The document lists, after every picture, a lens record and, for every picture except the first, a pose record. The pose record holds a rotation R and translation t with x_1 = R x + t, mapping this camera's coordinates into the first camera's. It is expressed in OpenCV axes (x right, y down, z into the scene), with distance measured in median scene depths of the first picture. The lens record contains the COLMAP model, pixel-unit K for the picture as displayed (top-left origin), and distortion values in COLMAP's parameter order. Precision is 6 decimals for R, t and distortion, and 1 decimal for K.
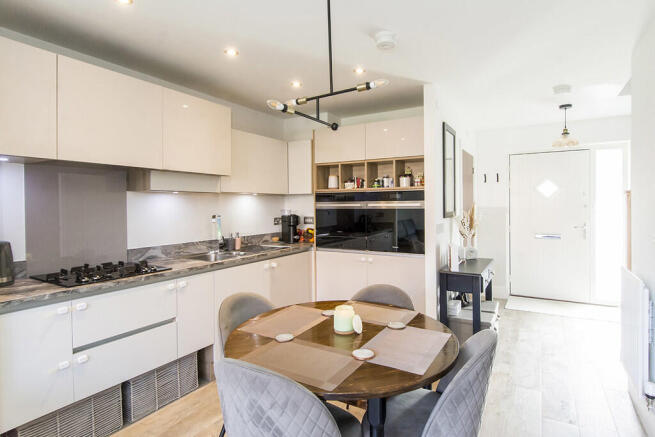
lens RADIAL K [[339.6, 0, 349.1], [0, 339.6, 211.3], [0, 0, 1]] dist [0.037442, -0.031006]
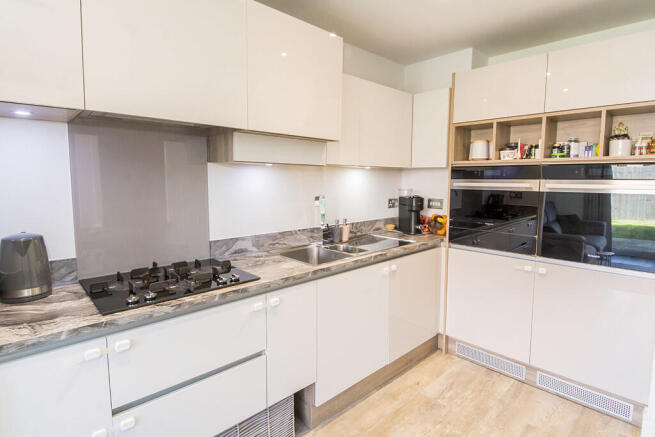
lens RADIAL K [[339.6, 0, 349.1], [0, 339.6, 211.3], [0, 0, 1]] dist [0.037442, -0.031006]
pose [[0.962715, 0.039991, -0.267544, -0.122796], [-0.019442, 0.996683, 0.079020, -0.014149], [0.269817, -0.070872, 0.960300, 0.291013]]
